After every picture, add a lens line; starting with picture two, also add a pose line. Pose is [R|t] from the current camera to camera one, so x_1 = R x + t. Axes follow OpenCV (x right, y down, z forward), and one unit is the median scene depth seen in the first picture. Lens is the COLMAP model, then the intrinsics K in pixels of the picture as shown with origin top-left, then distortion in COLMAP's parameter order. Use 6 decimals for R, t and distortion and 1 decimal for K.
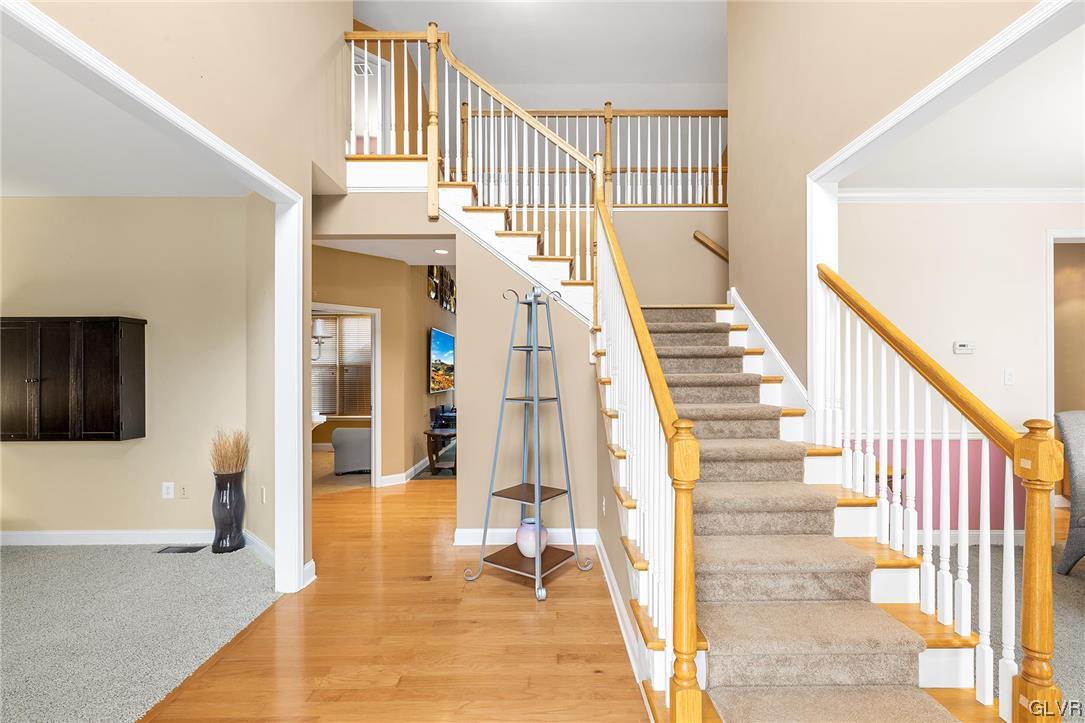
lens RADIAL K [[488.0, 0, 539.3], [0, 488.0, 363.8], [0, 0, 1]] dist [0.001744, 0.000059]
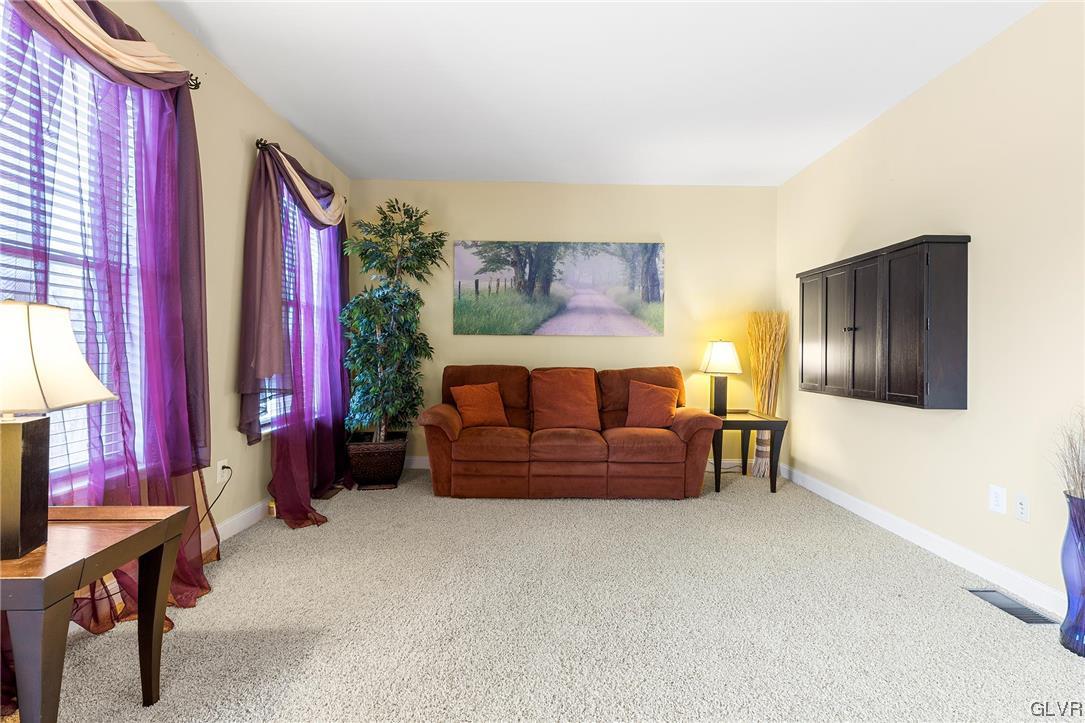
lens RADIAL K [[488.0, 0, 539.3], [0, 488.0, 363.8], [0, 0, 1]] dist [0.001744, 0.000059]
pose [[0.010461, 0.025812, -0.999612, -0.154796], [0.010739, 0.999606, 0.025924, 0.066818], [0.999888, -0.011006, 0.010180, 0.428858]]
